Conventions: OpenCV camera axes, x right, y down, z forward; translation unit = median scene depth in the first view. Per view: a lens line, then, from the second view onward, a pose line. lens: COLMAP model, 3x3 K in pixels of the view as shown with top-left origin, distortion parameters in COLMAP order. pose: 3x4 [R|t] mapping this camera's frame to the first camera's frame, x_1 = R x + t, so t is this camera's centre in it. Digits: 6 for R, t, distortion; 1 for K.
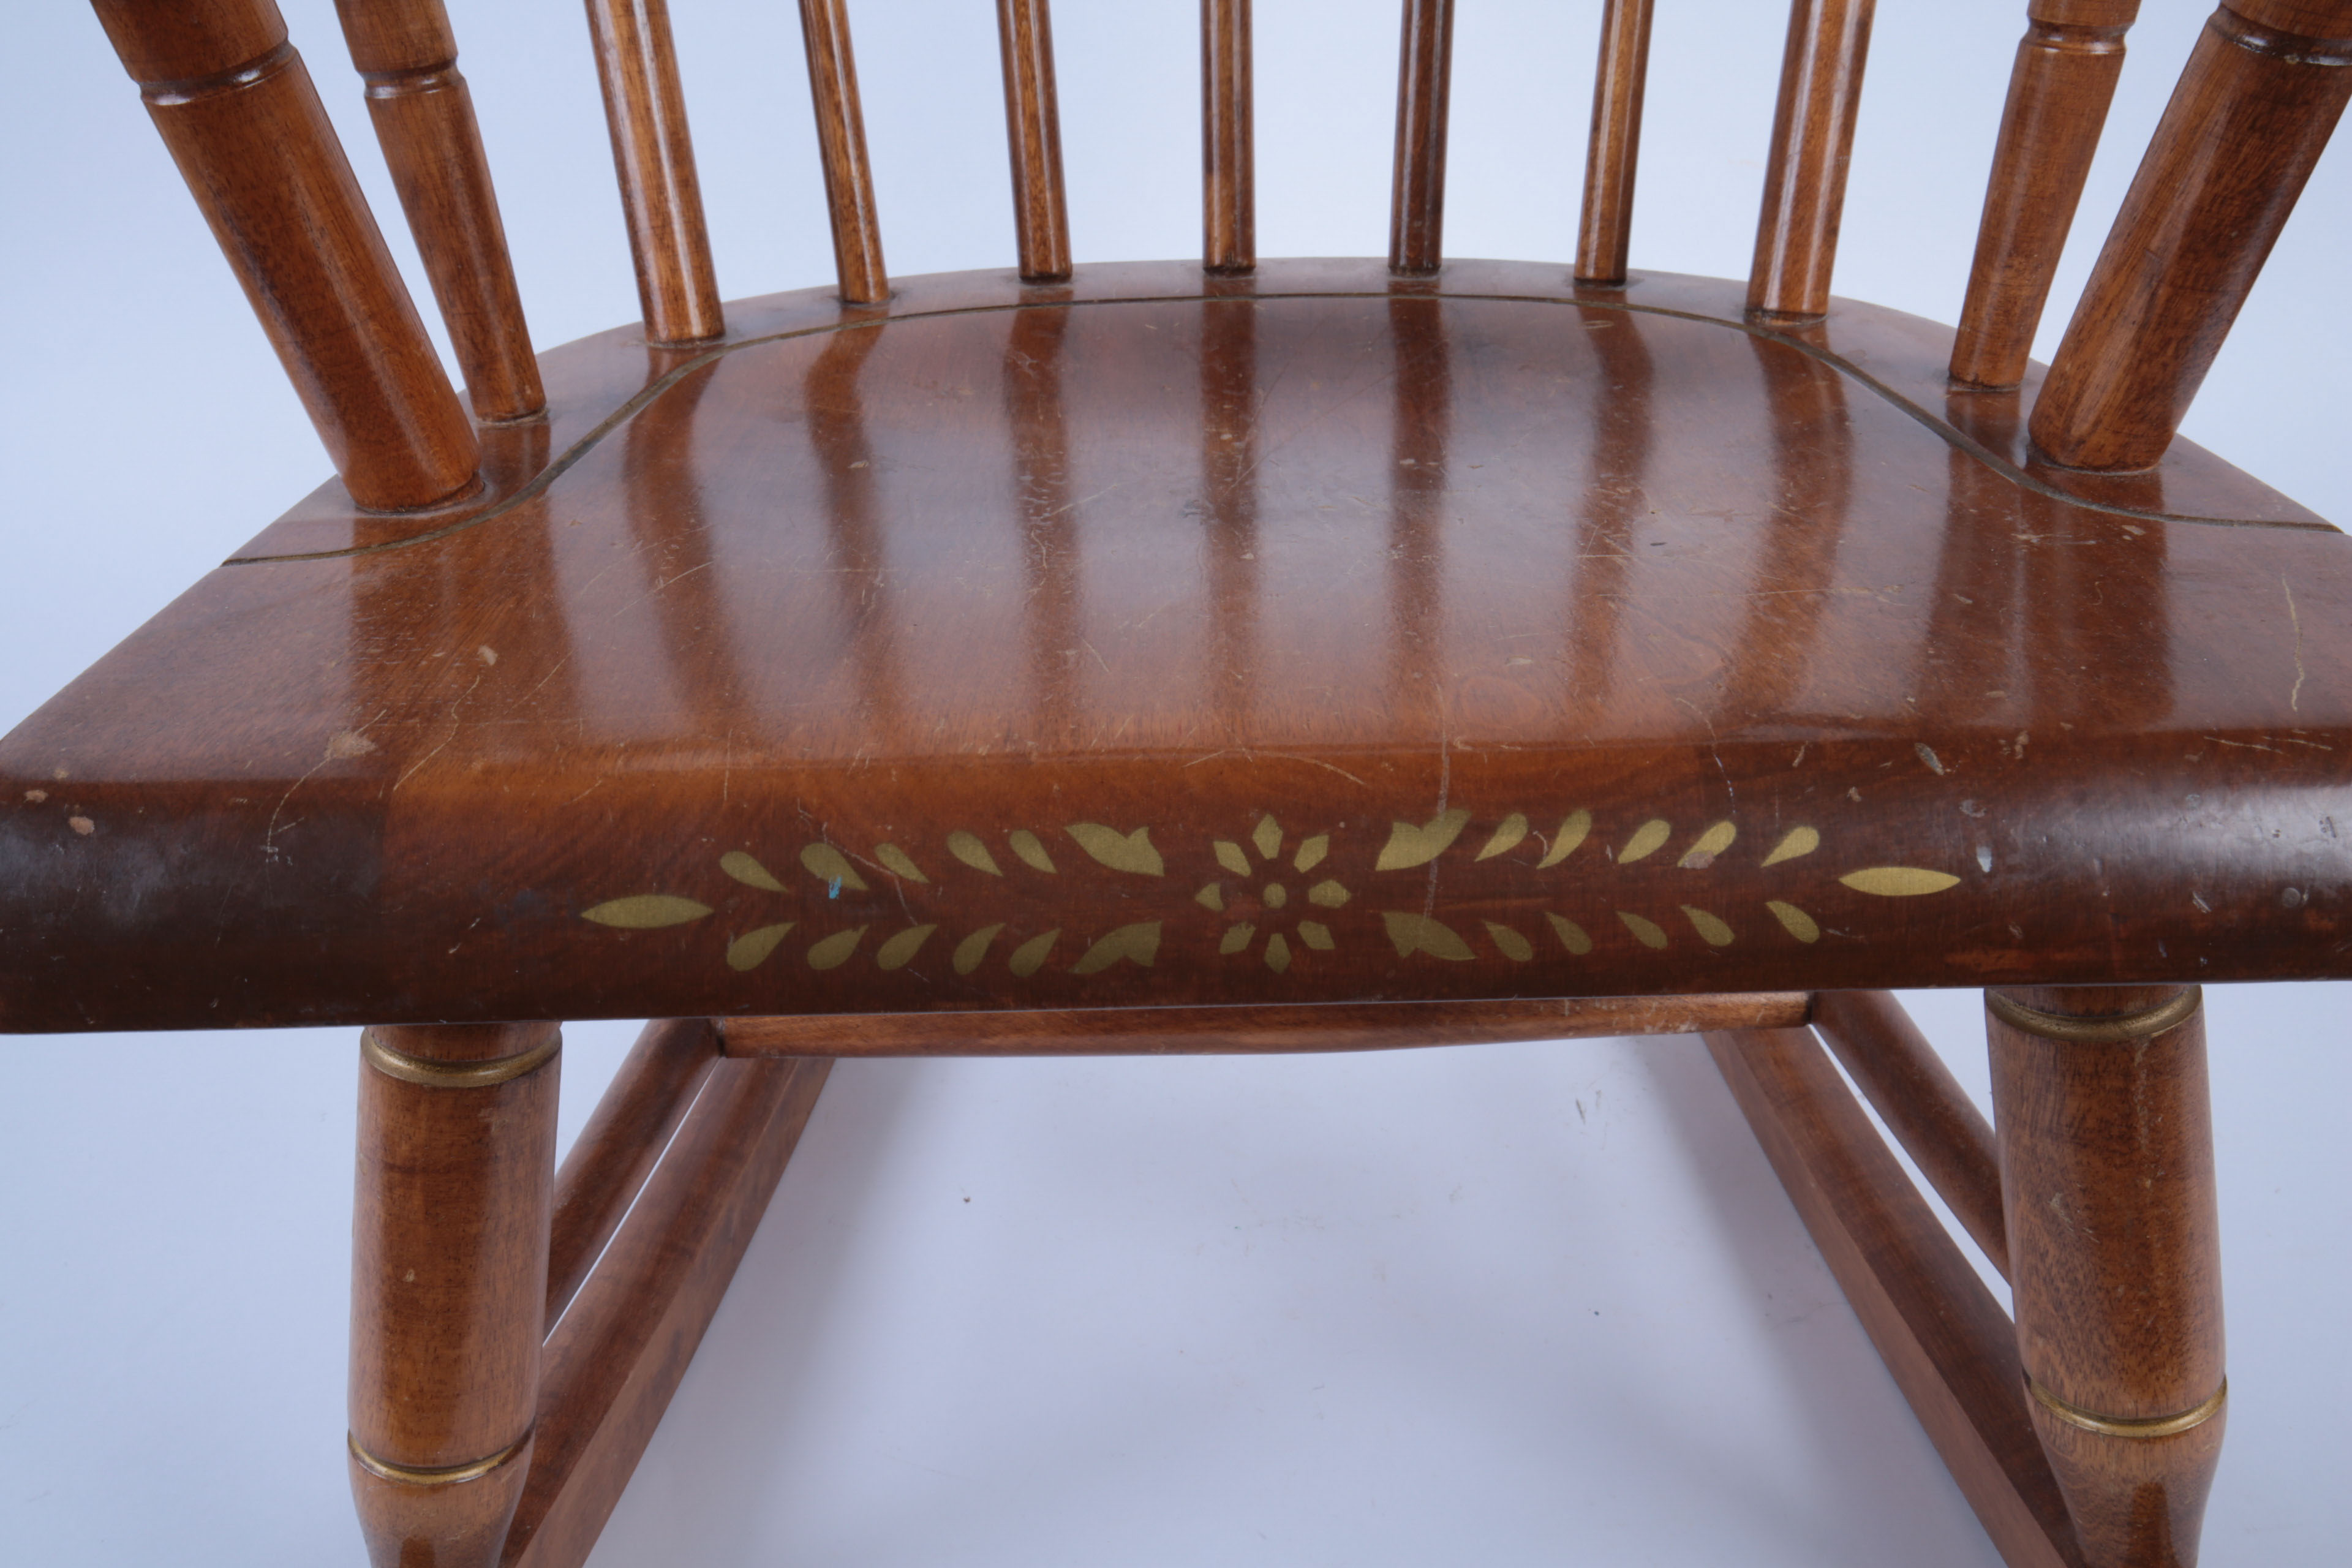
lens RADIAL K [[1856.1, 0, 1176.0], [0, 1856.1, 784.0], [0, 0, 1]] dist [0.014414, 0.009106]
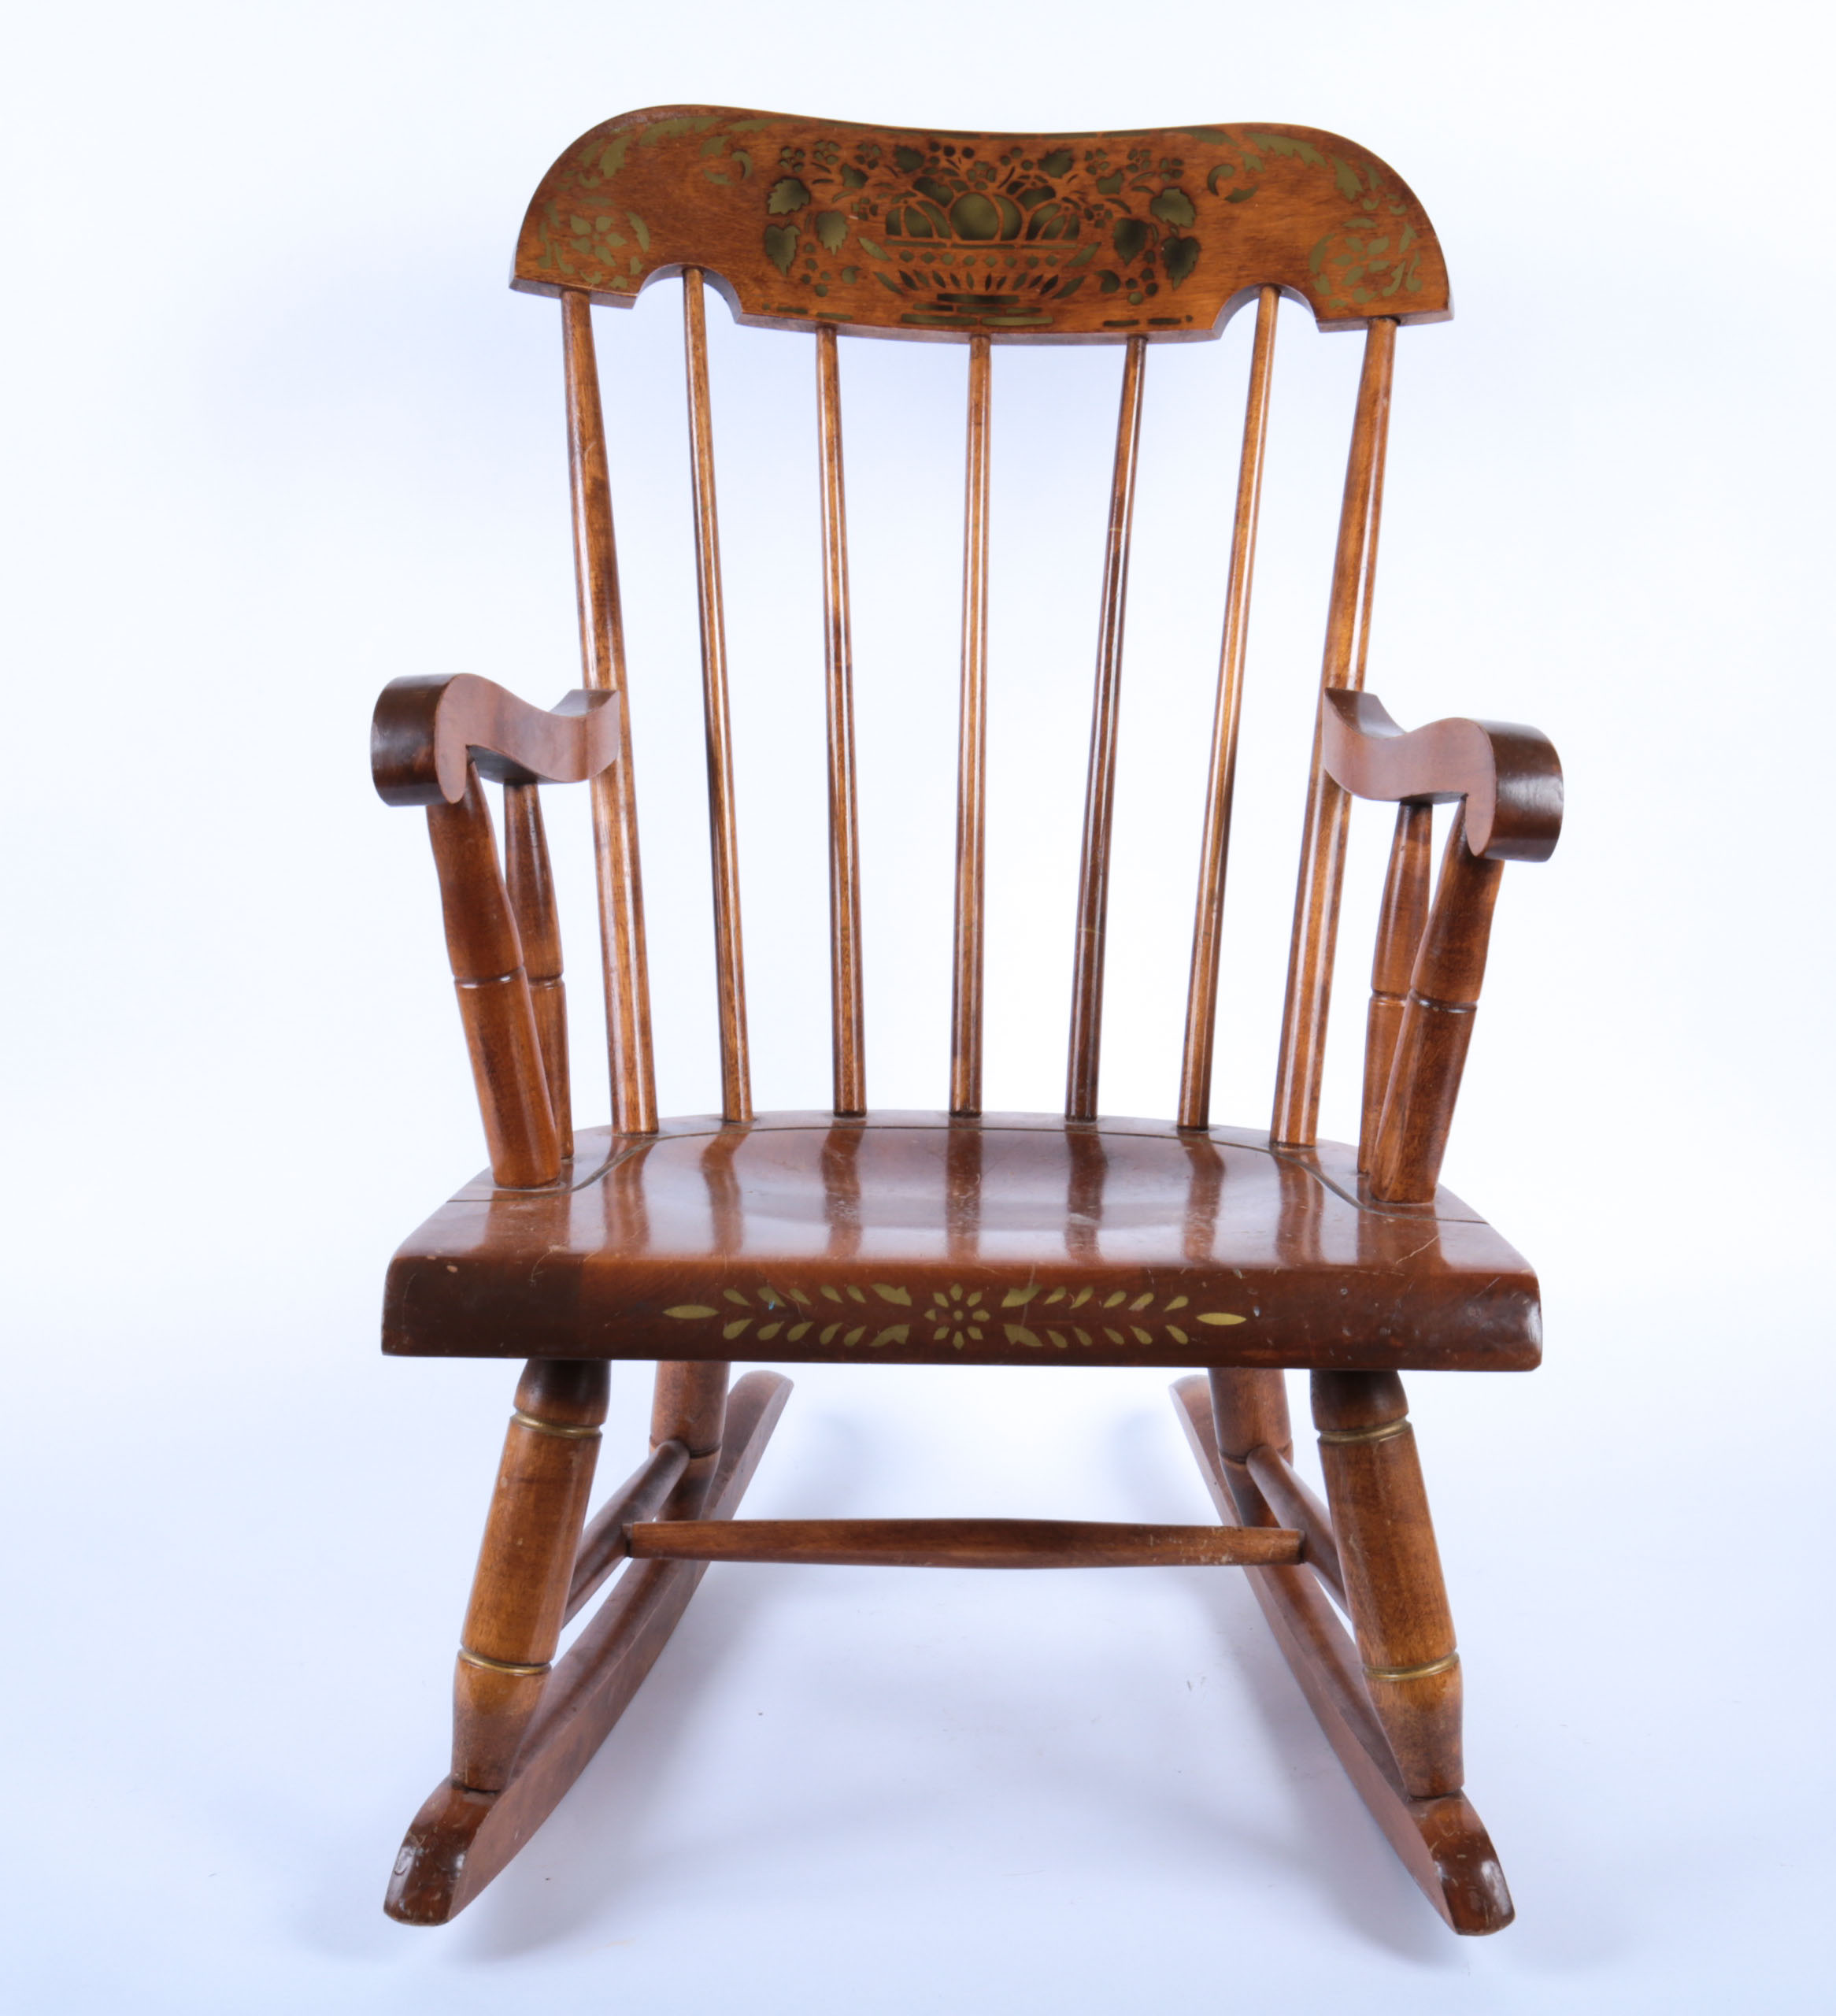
lens RADIAL K [[1933.4, 0, 918.0], [0, 1933.4, 1008.0], [0, 0, 1]] dist [-0.053717, -0.003324]
pose [[0.999014, 0.041863, -0.014789, 0.012358], [-0.044382, 0.932386, -0.358729, 0.321452], [-0.001229, 0.359031, 0.933325, -0.793692]]
